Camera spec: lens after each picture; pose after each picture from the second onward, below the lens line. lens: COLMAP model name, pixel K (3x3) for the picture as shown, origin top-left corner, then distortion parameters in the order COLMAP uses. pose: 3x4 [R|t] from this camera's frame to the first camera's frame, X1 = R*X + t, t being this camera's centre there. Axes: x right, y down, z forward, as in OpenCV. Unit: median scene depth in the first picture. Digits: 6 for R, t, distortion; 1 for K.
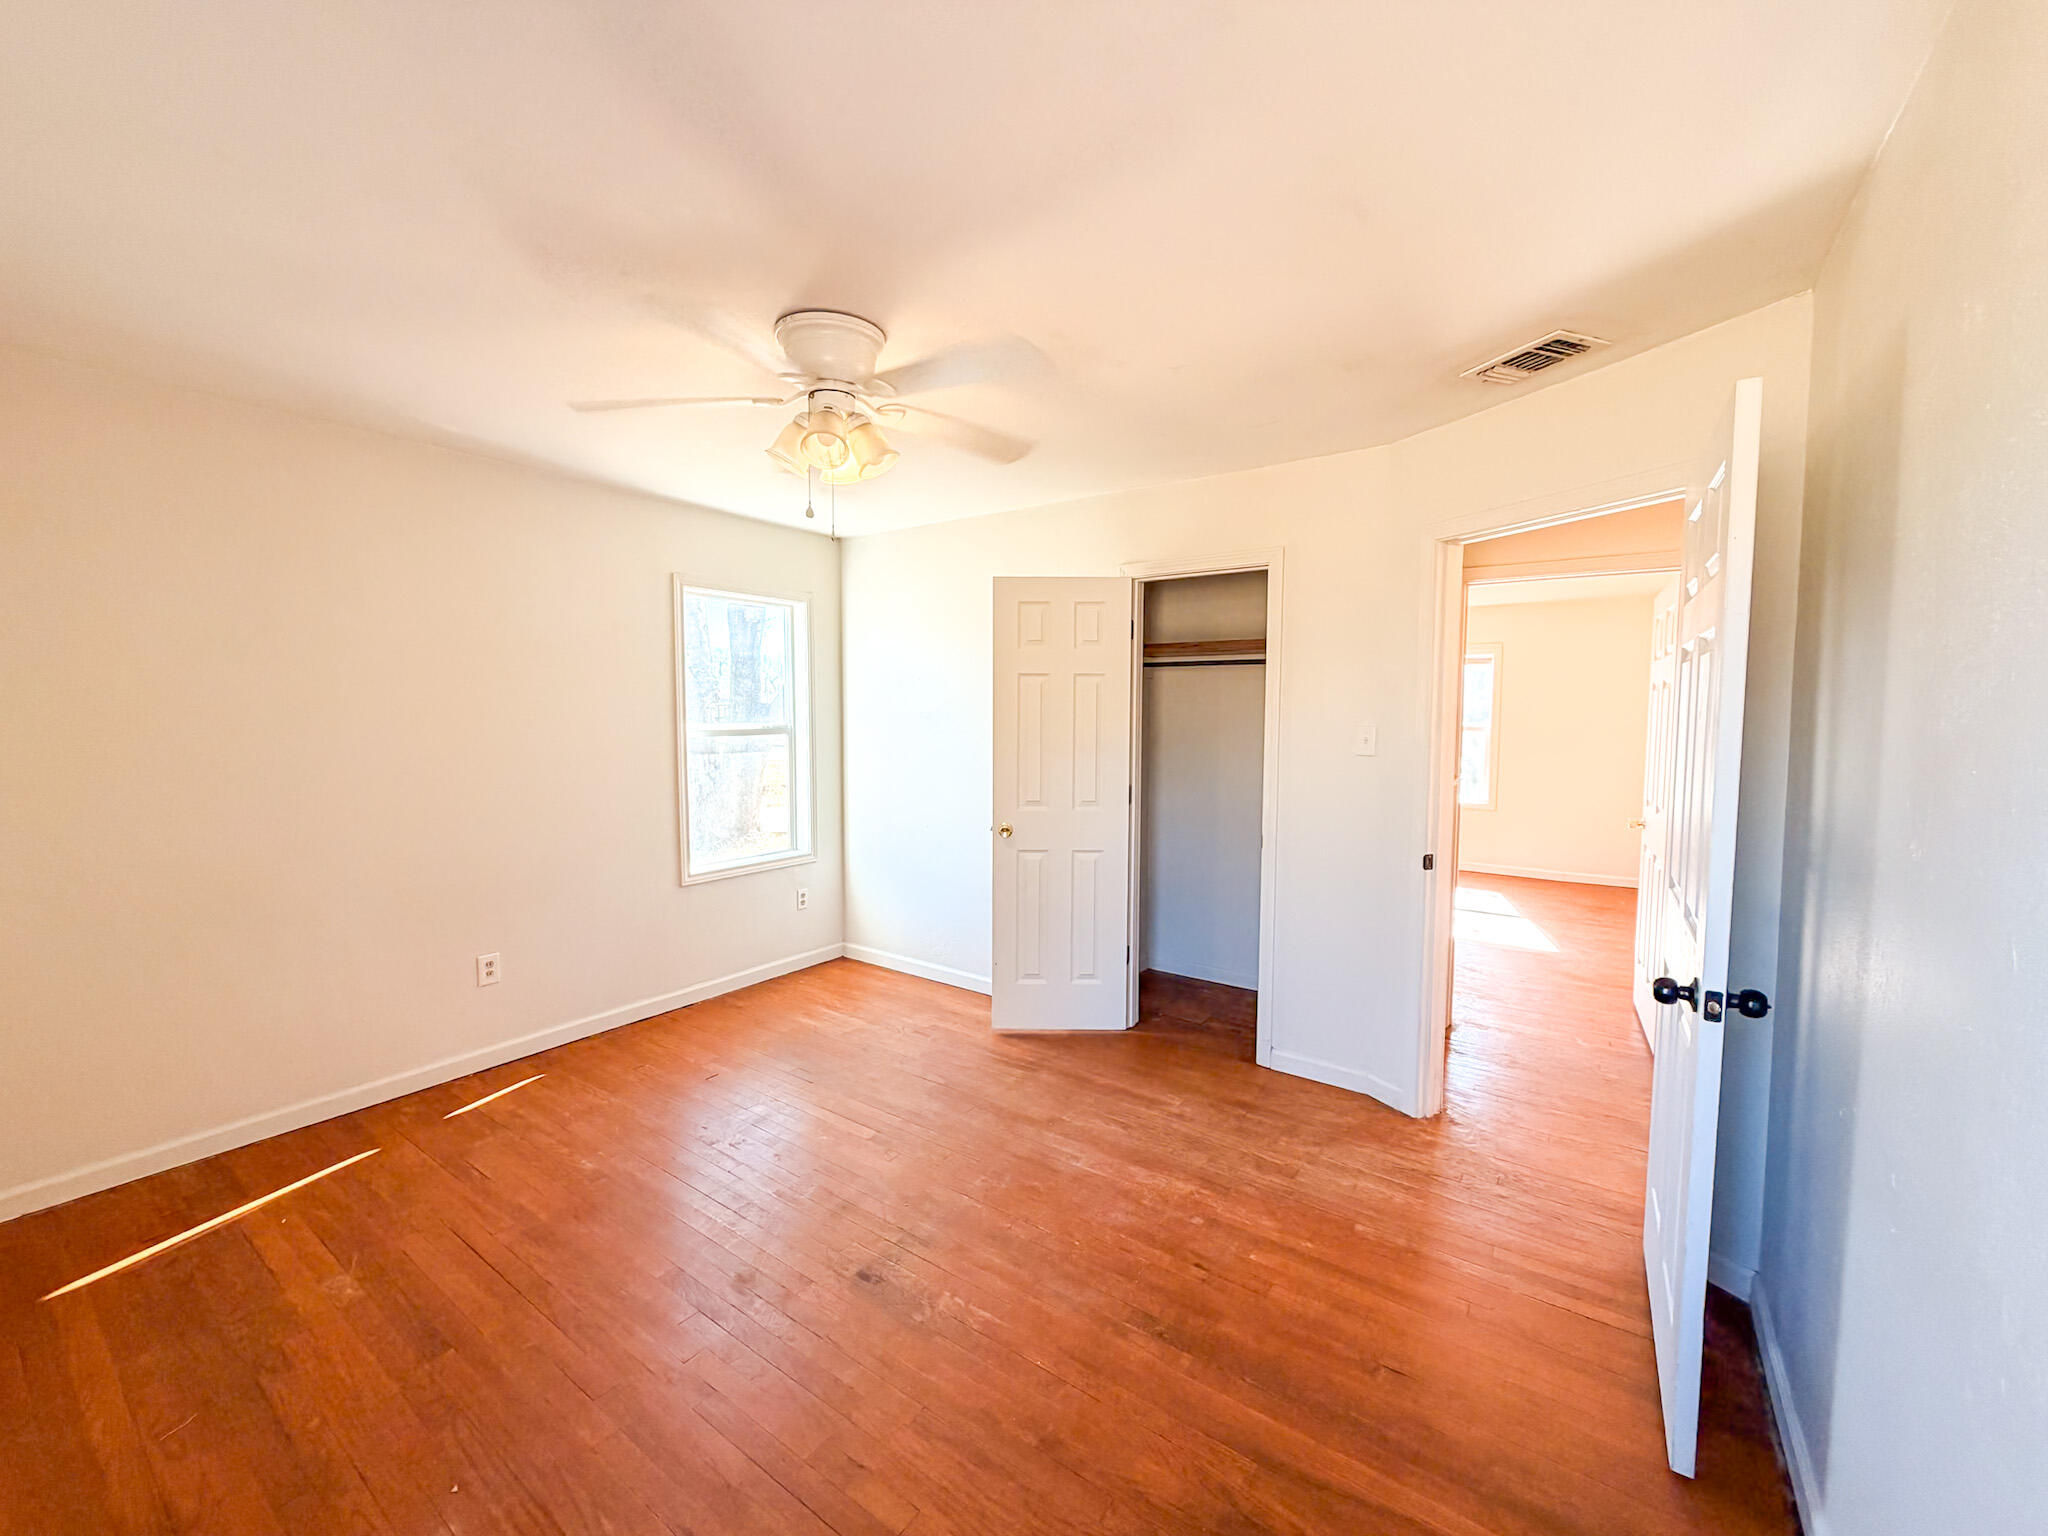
lens RADIAL K [[819.4, 0, 1025.2], [0, 819.4, 761.1], [0, 0, 1]] dist [0.000904, 0.000026]
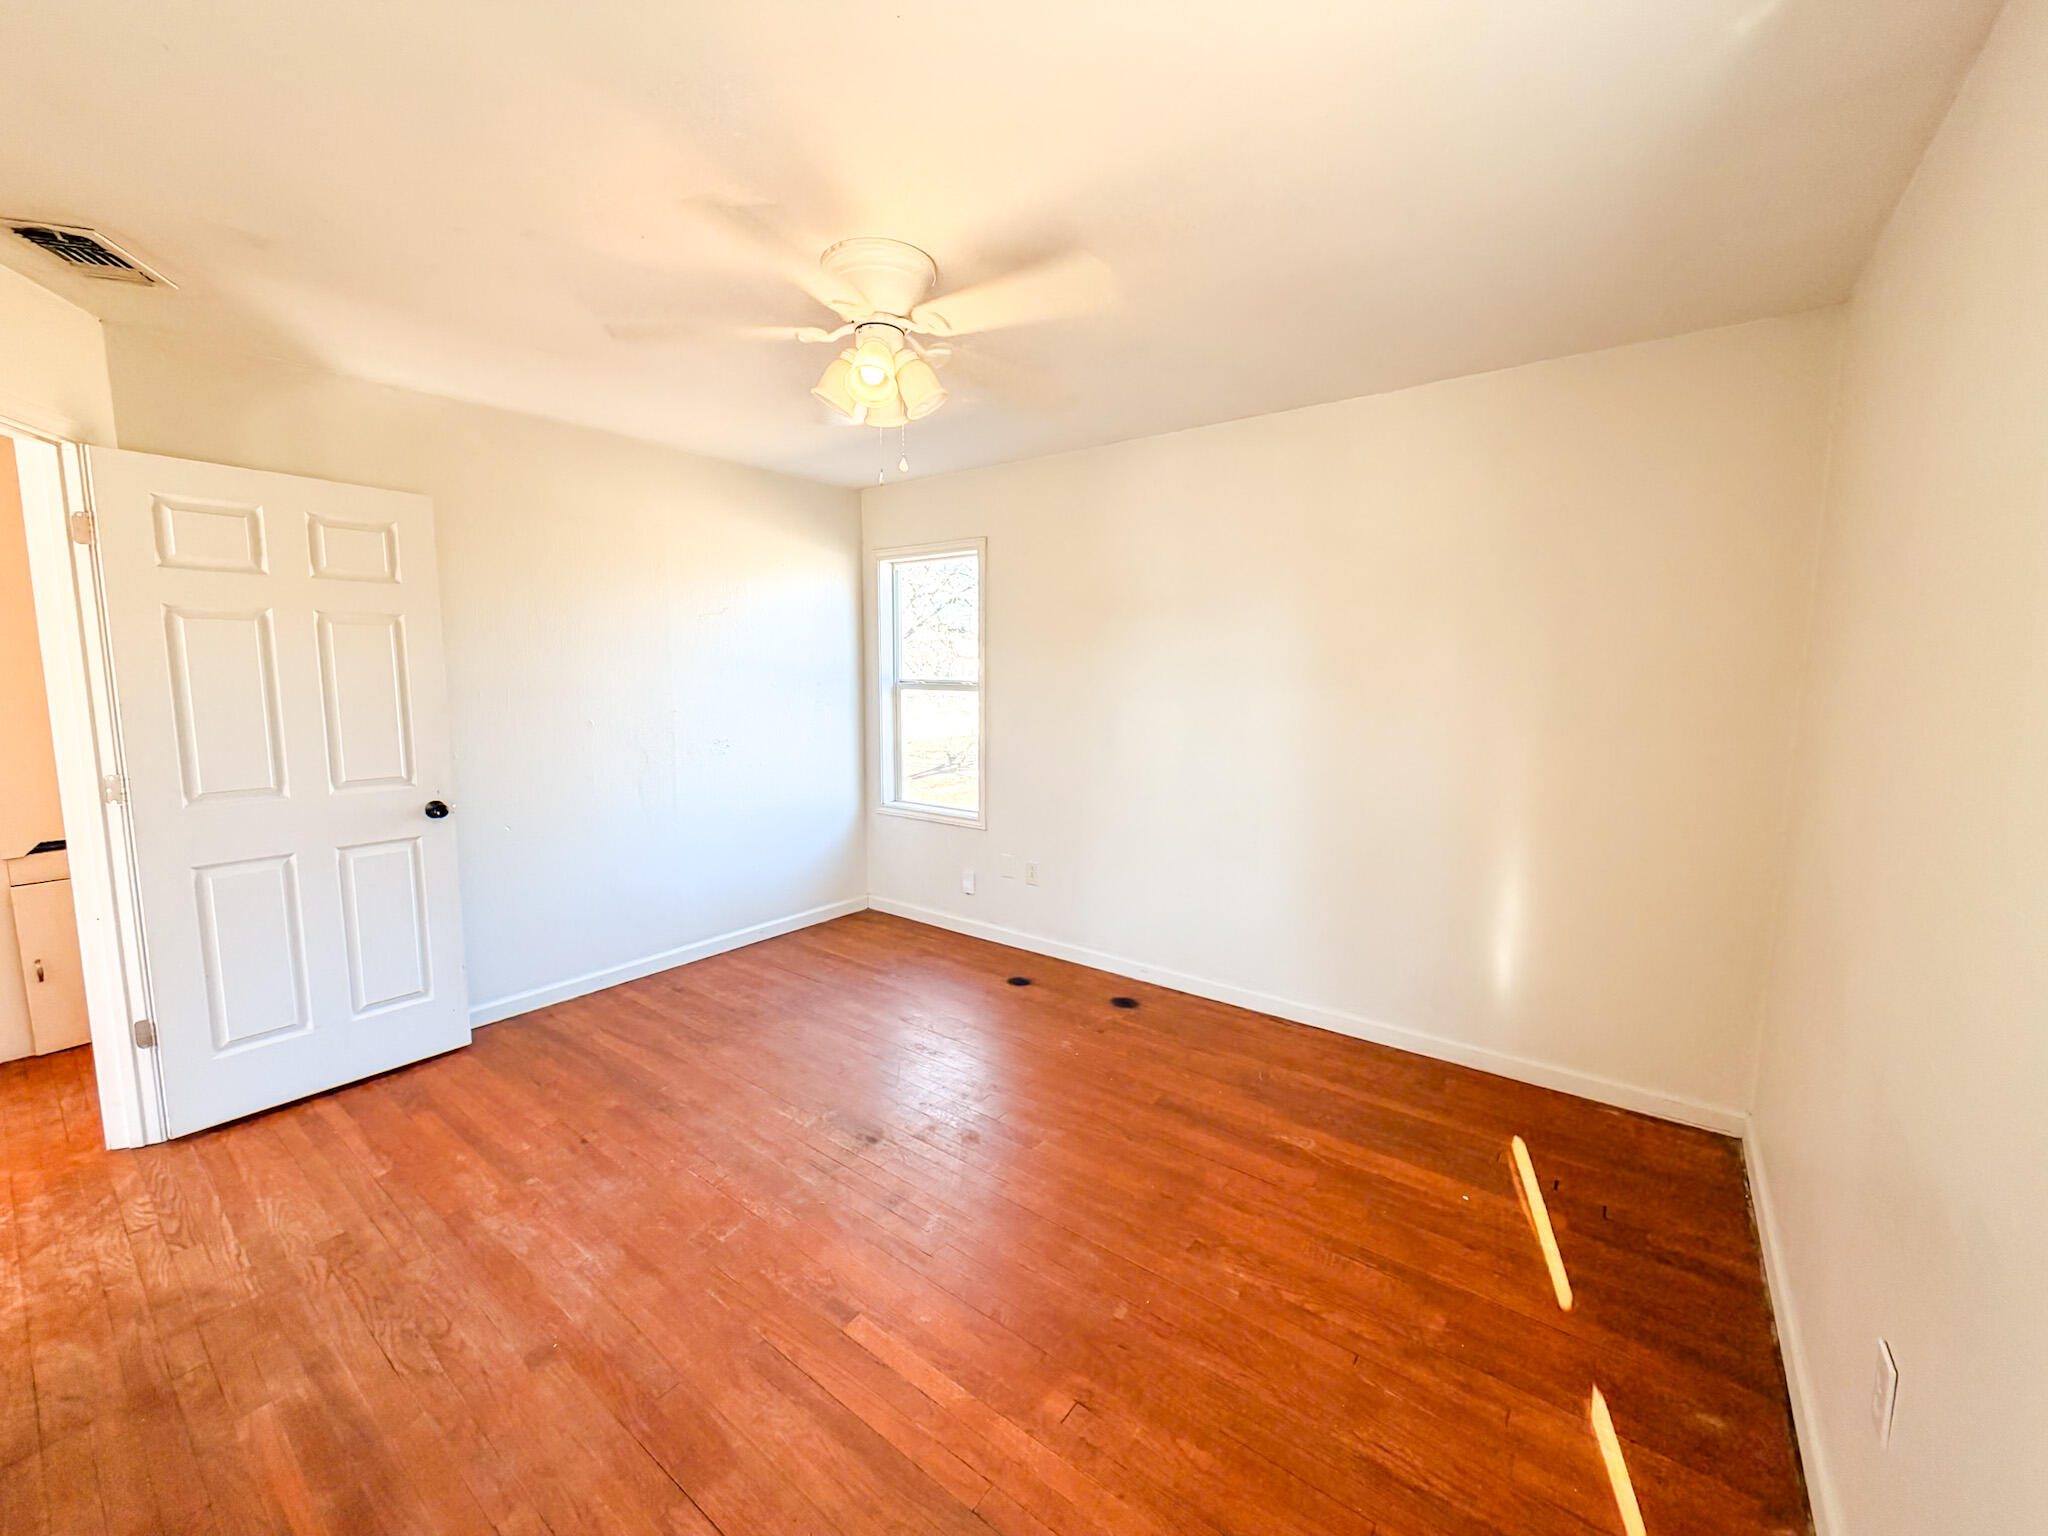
lens RADIAL K [[819.4, 0, 1024.3], [0, 819.4, 757.9], [0, 0, 1]] dist [0.000904, 0.000026]
pose [[-0.999336, -0.013140, 0.033975, -0.384020], [-0.006873, 0.983935, 0.178394, -0.110589], [-0.035773, 0.178042, -0.983372, 1.757916]]
